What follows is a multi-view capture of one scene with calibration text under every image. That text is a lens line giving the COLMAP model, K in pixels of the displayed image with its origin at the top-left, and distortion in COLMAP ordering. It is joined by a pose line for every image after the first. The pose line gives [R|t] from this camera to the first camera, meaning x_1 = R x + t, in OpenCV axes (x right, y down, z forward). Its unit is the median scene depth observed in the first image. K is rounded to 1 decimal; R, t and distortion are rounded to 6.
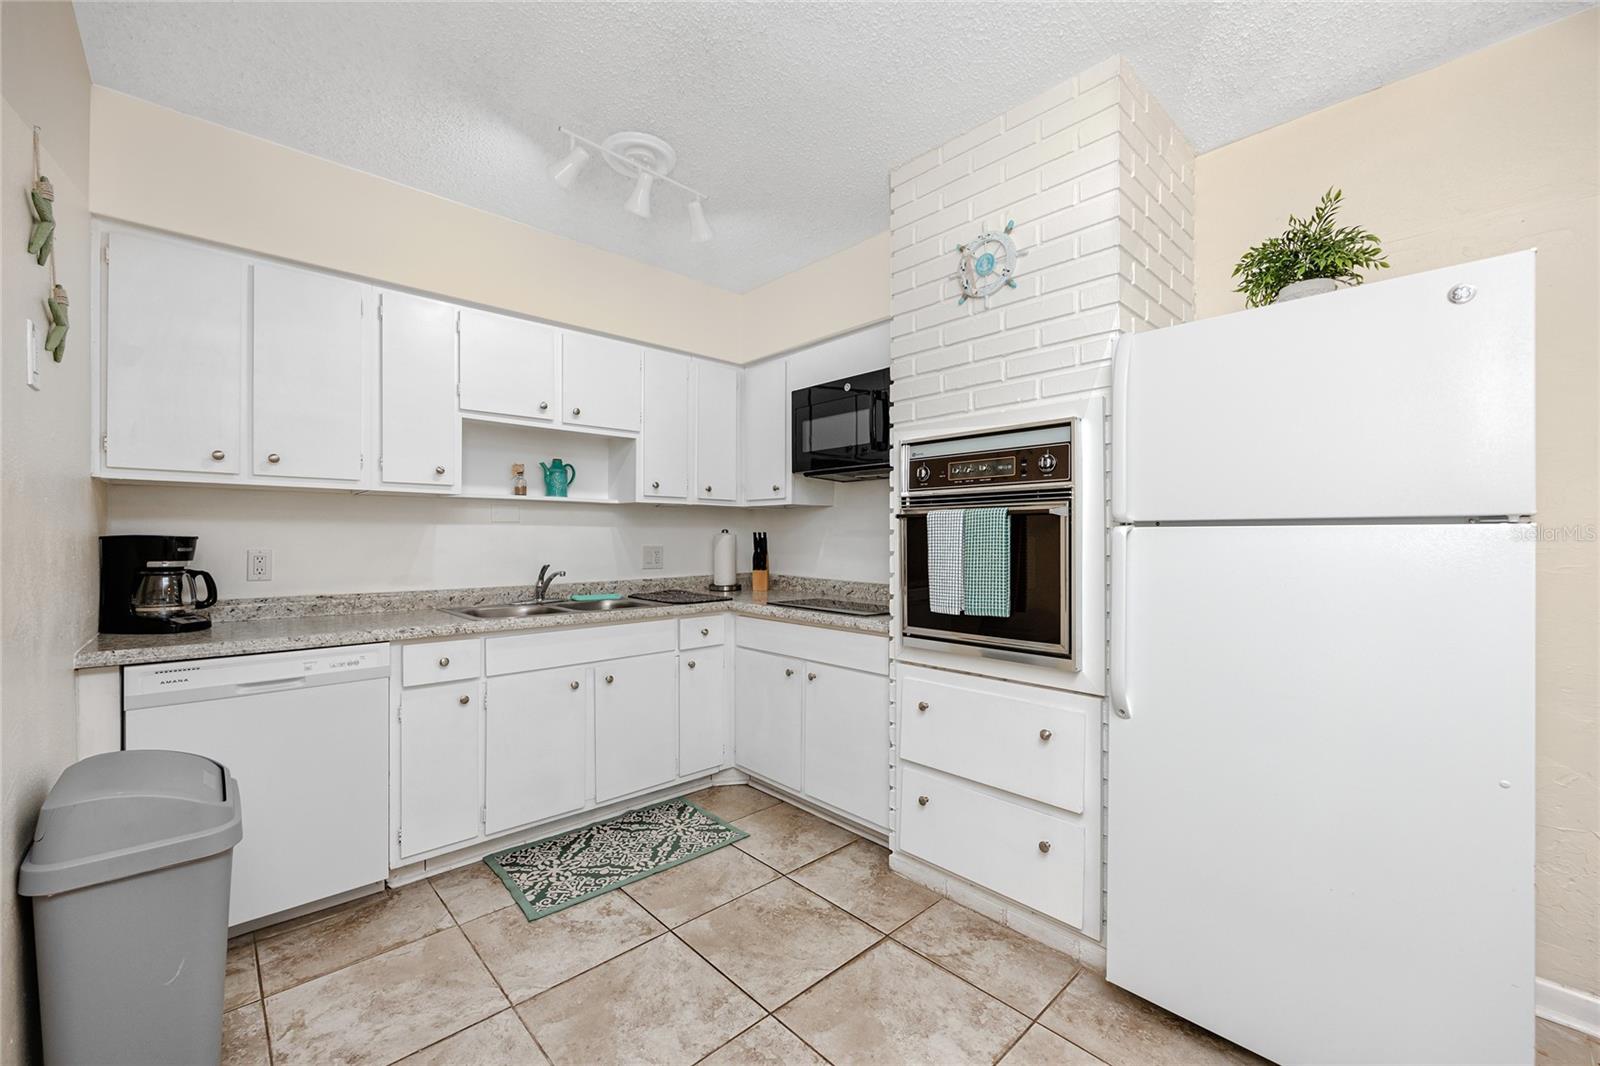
lens RADIAL K [[644.4, 0, 798.9], [0, 644.4, 535.1], [0, 0, 1]] dist [0.000025, 0.000632]
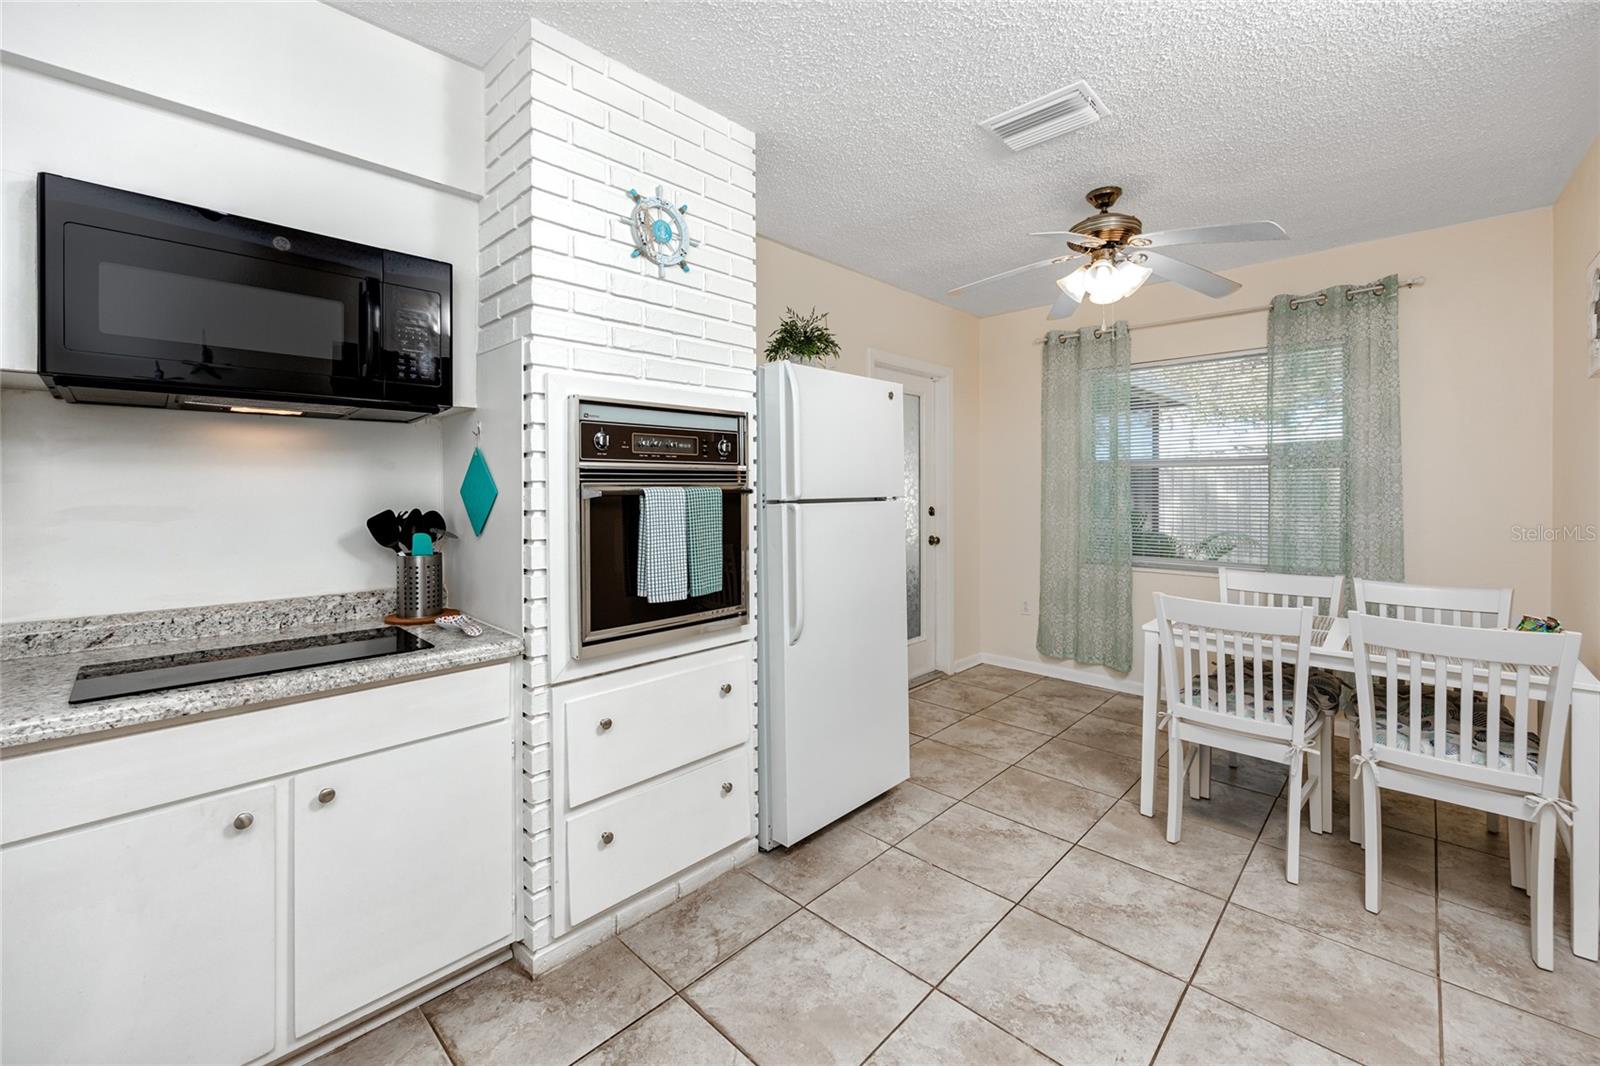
lens RADIAL K [[644.4, 0, 798.1], [0, 644.4, 484.9], [0, 0, 1]] dist [0.000025, 0.000632]
pose [[-0.051175, -0.000306, 0.998690, -0.499746], [-0.003294, 0.999995, 0.000138, -0.031617], [-0.998684, -0.003283, -0.051176, 0.621027]]
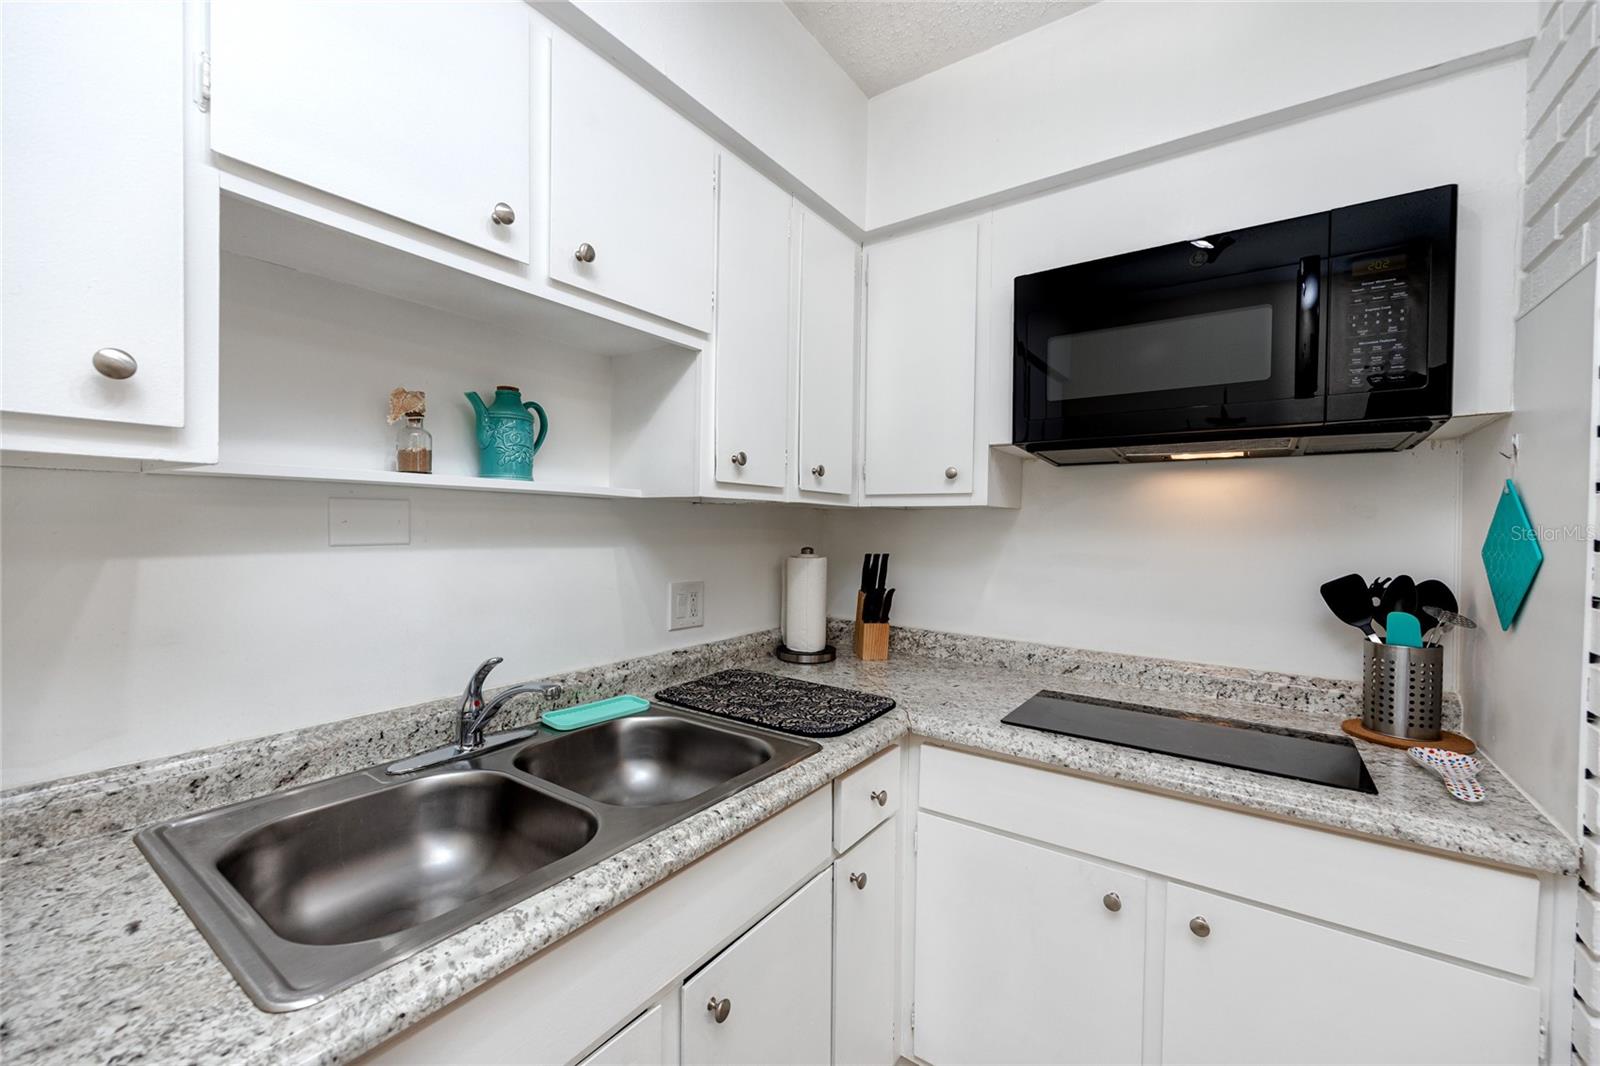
lens RADIAL K [[644.4, 0, 798.3], [0, 644.4, 537.6], [0, 0, 1]] dist [0.000025, 0.000632]
pose [[0.978274, 0.007649, 0.207174, -0.311499], [-0.012107, 0.999722, 0.020257, -0.036725], [-0.206962, -0.022325, 0.978094, 0.624578]]
